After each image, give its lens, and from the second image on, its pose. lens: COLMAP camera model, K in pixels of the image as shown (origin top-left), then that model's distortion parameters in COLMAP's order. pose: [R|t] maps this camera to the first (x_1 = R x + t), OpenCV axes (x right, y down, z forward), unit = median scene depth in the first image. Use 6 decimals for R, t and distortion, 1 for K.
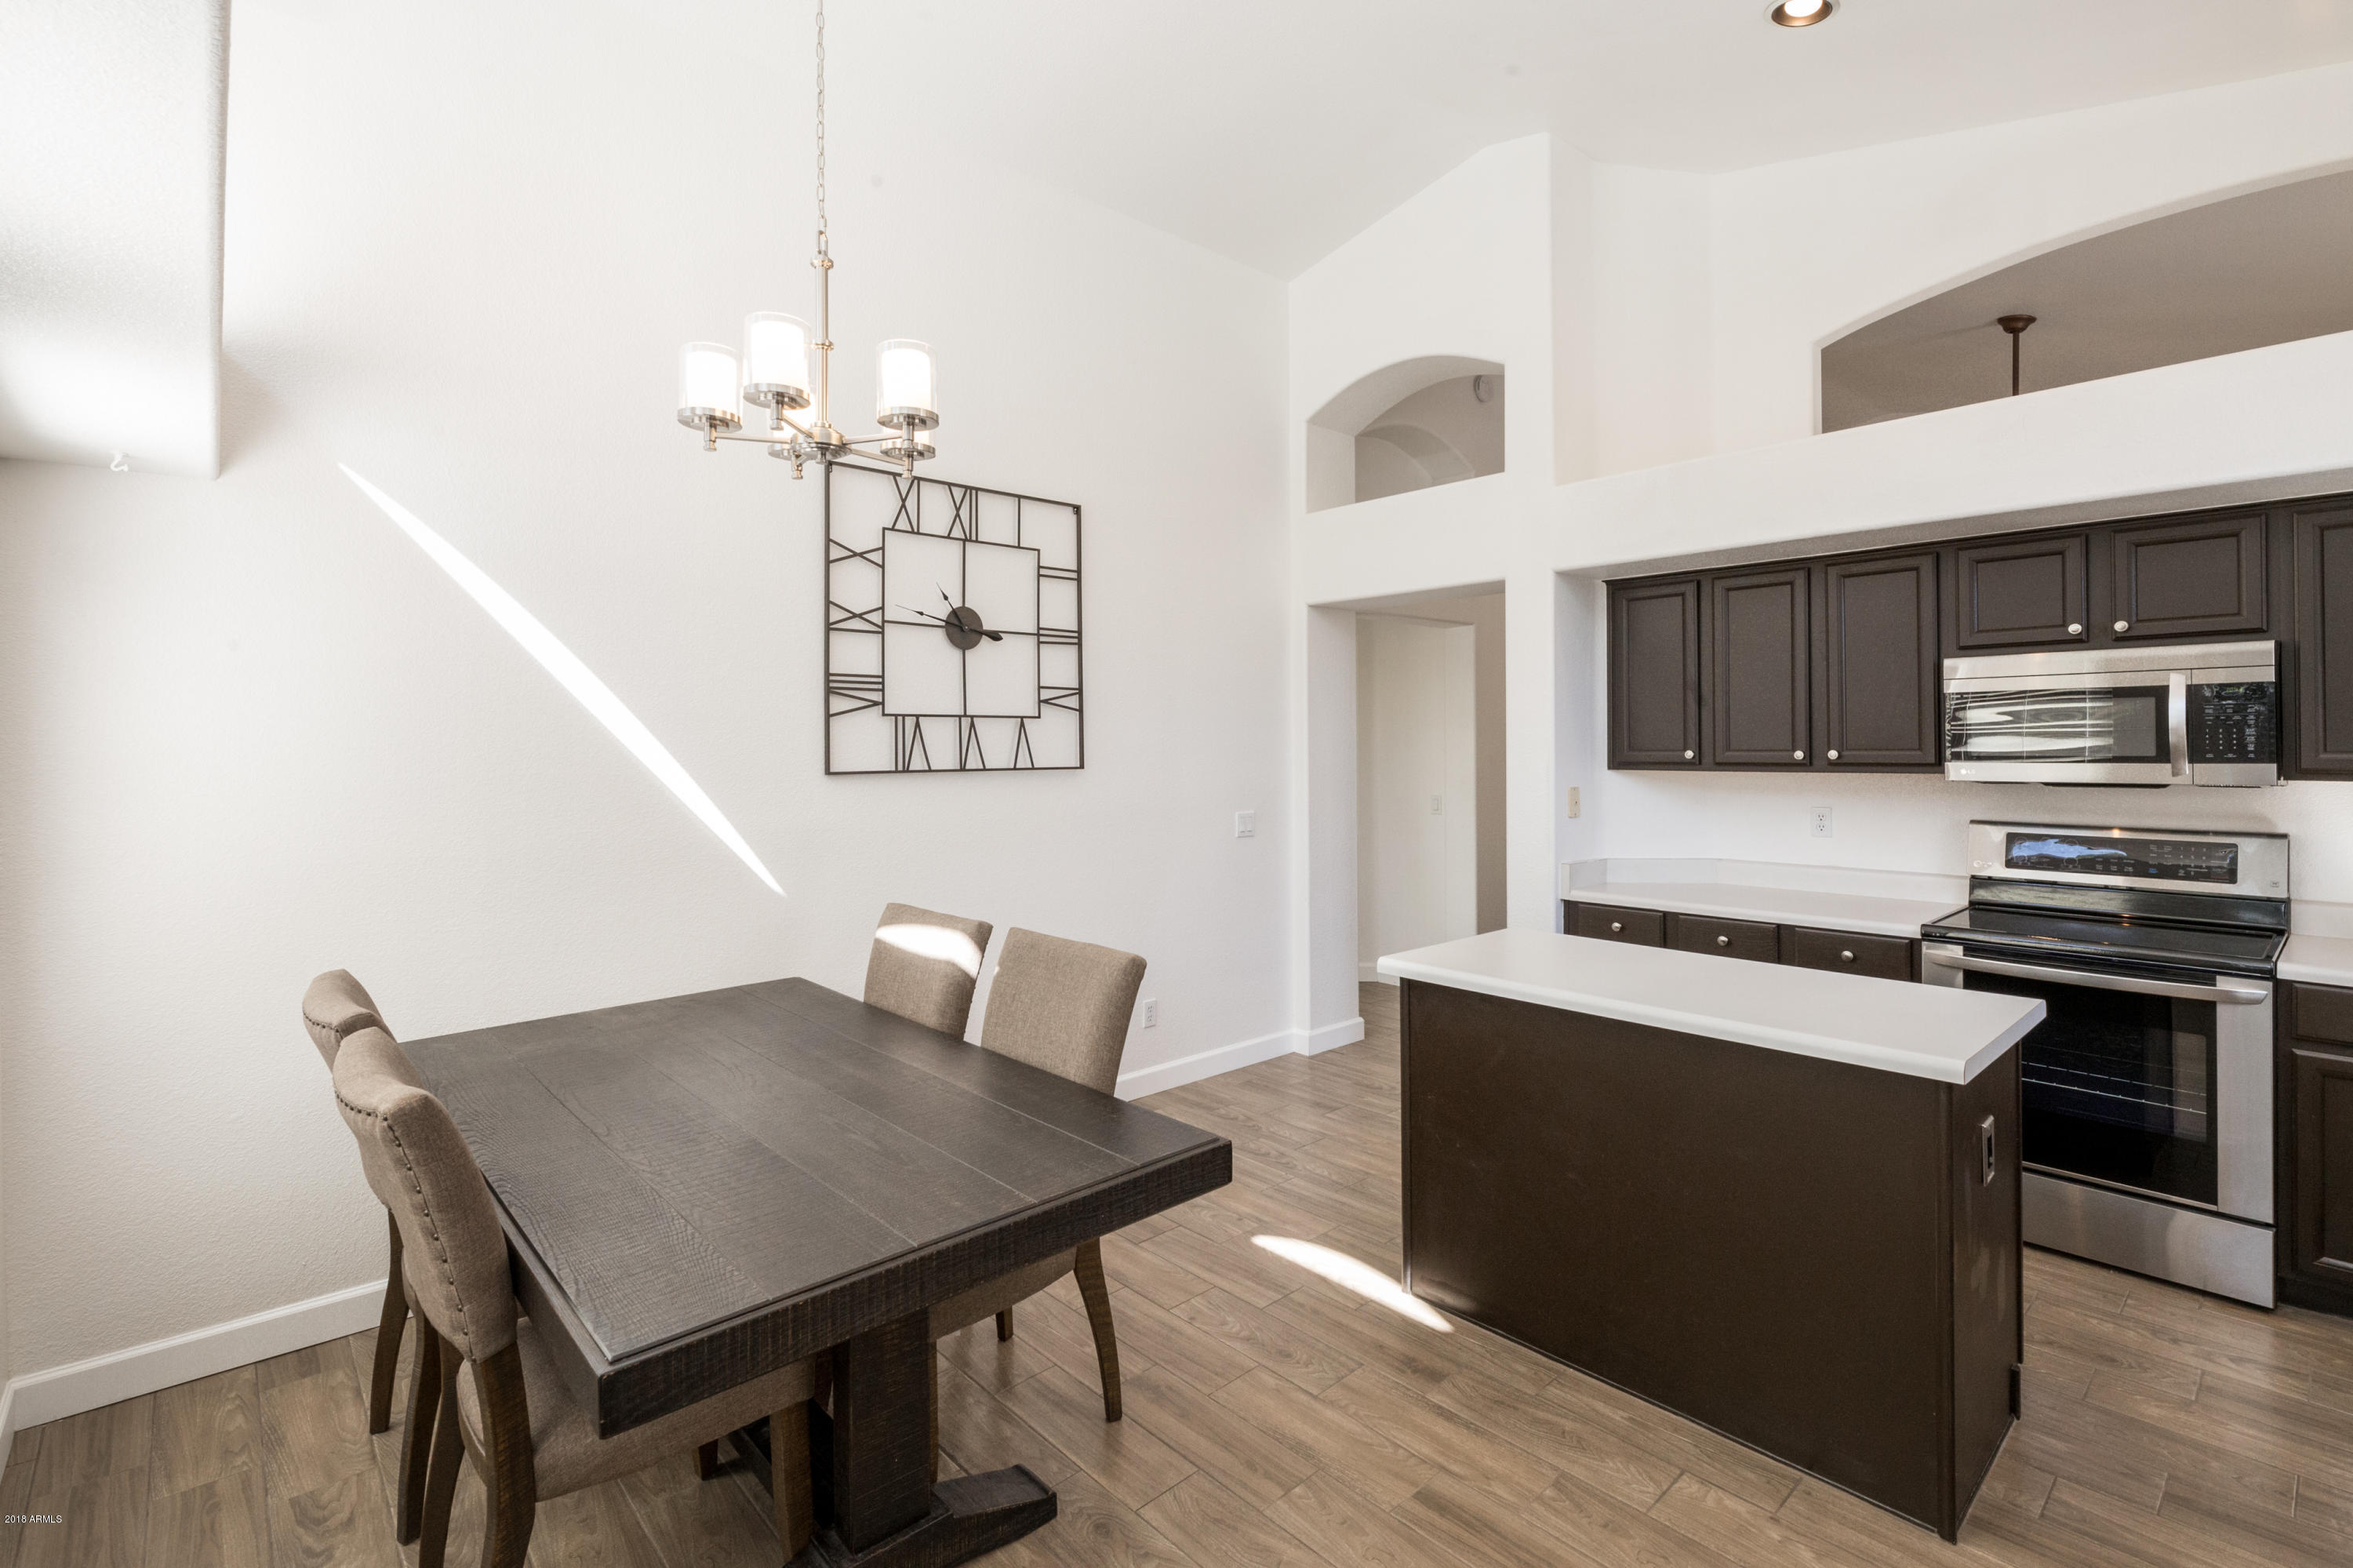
lens RADIAL K [[1074.9, 0, 1146.4], [0, 1074.9, 739.2], [0, 0, 1]] dist [-0.012167, 0.000195]
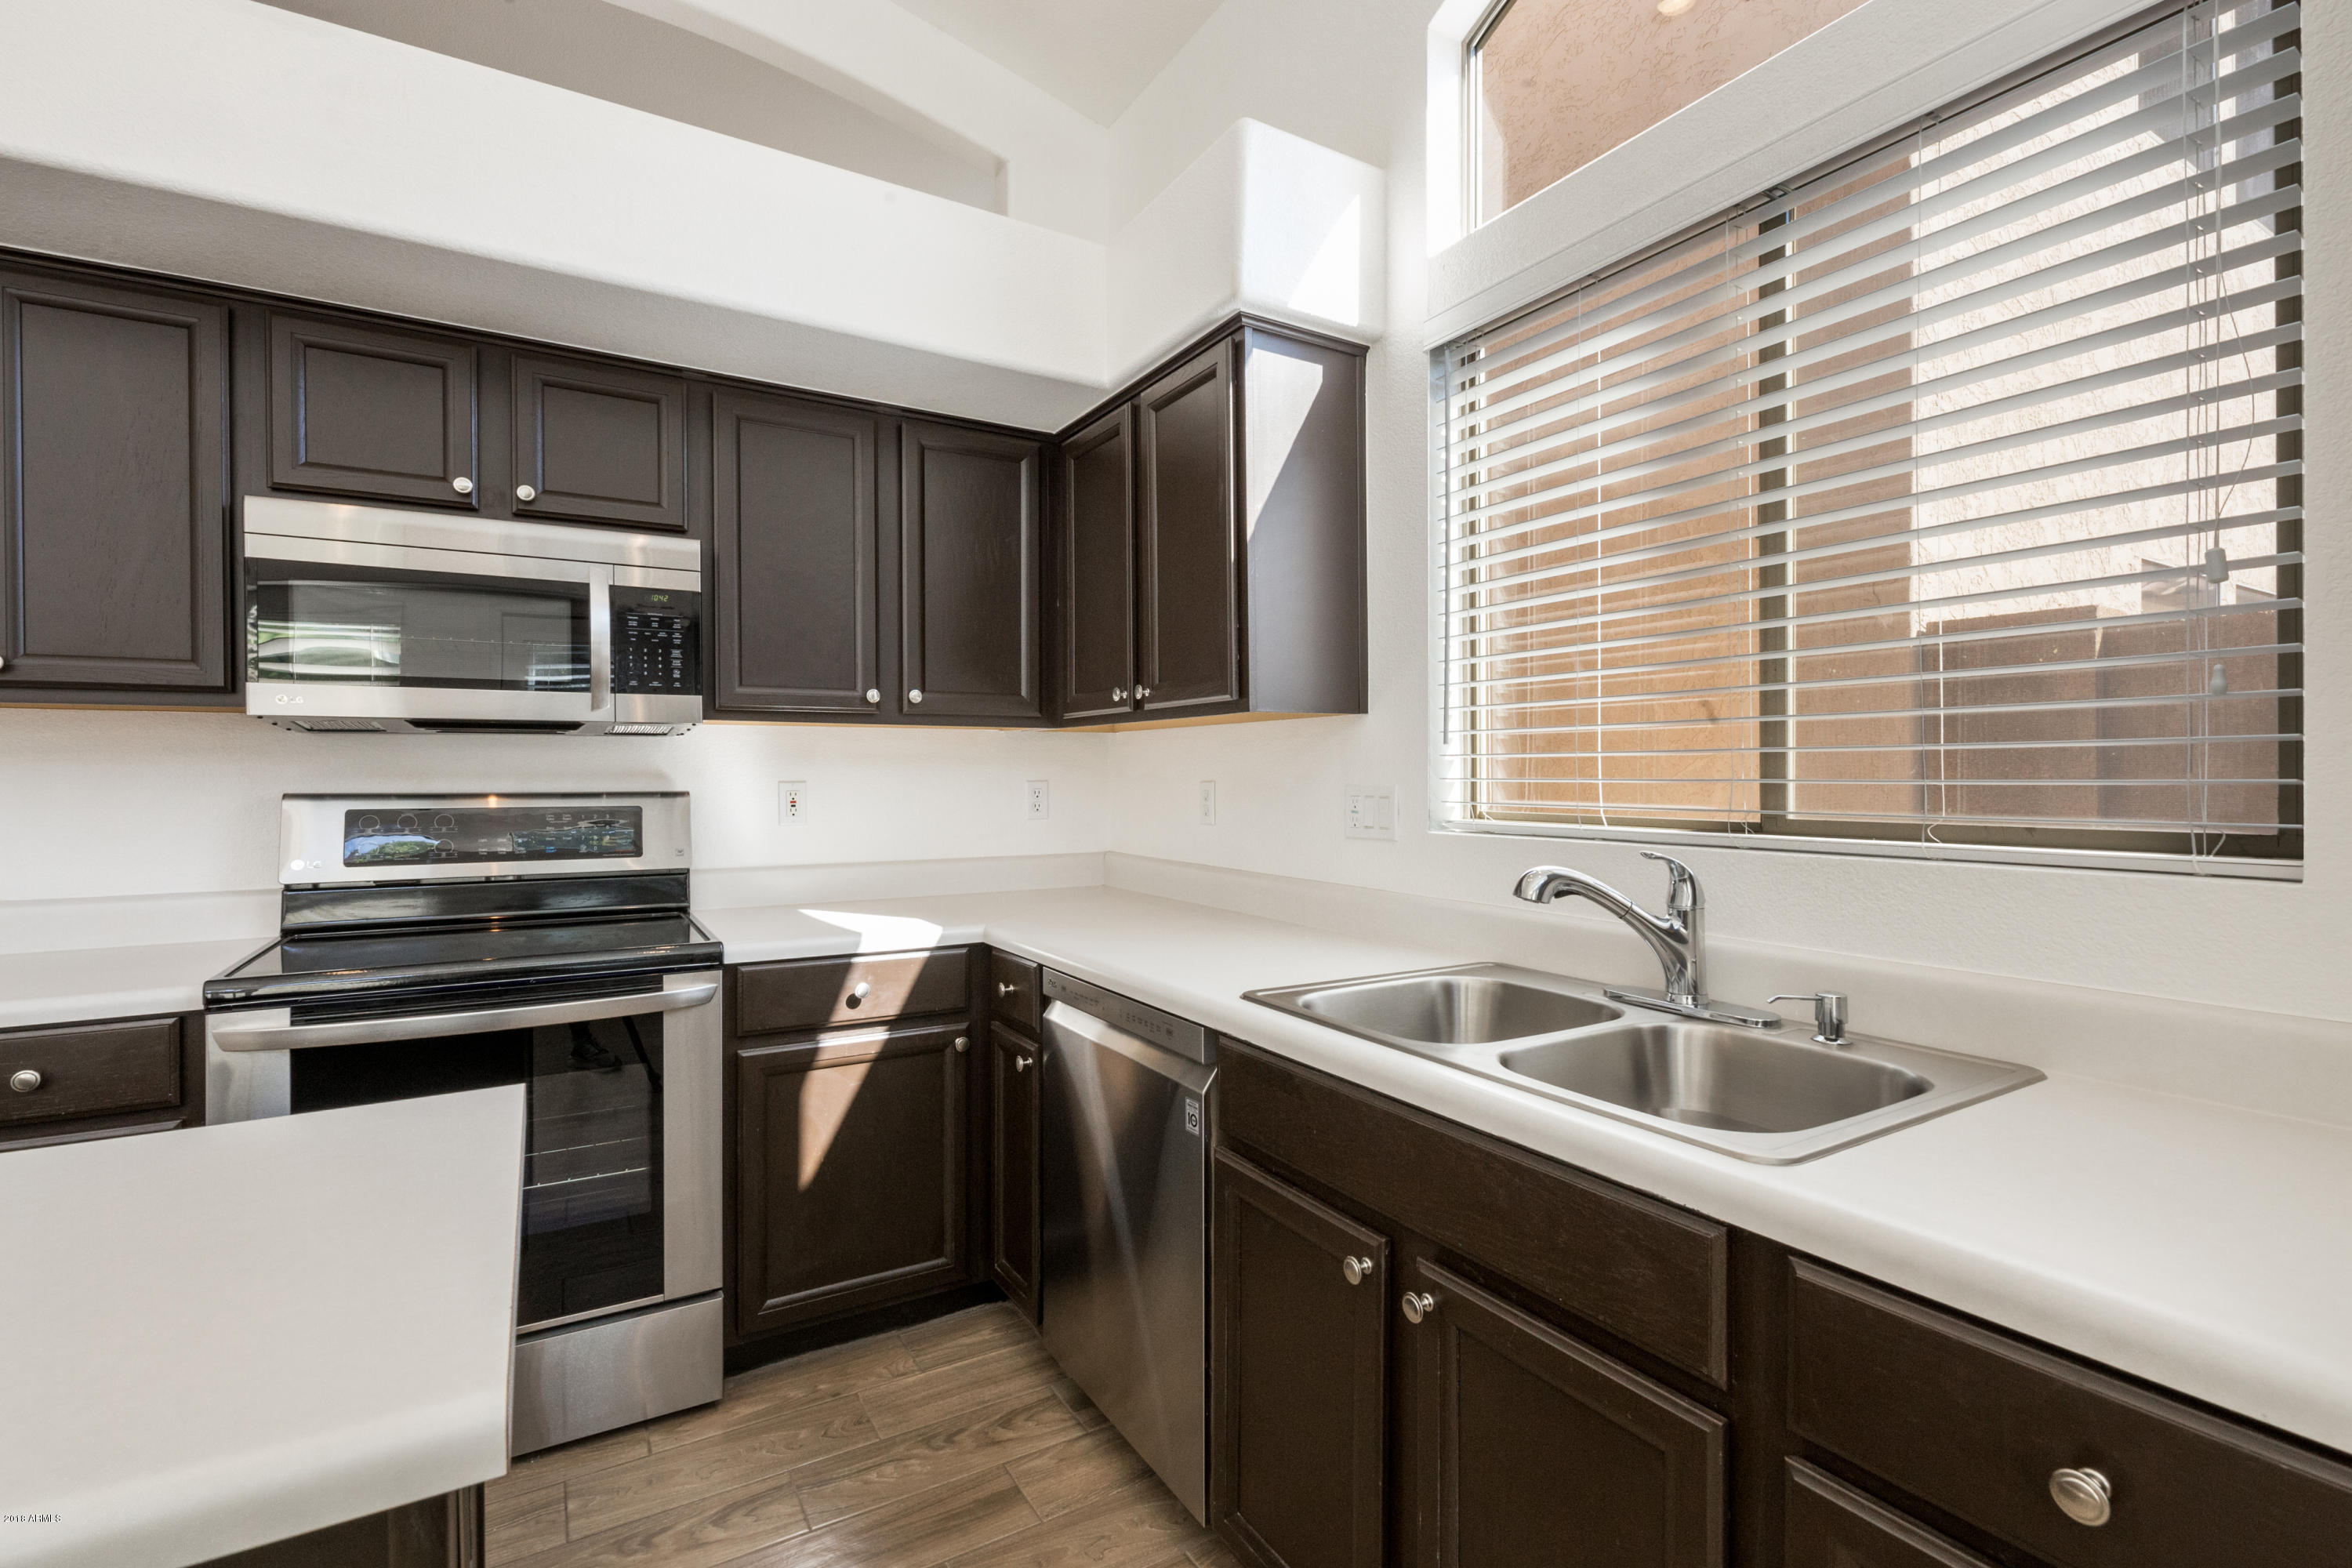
lens RADIAL K [[1050.3, 0, 1179.9], [0, 1050.3, 778.1], [0, 0, 1]] dist [0.008922, -0.007113]
pose [[0.175873, 0.002287, 0.984410, 0.324880], [0.000945, 0.999996, -0.002492, 0.080653], [-0.984412, 0.001369, 0.175871, 0.469358]]
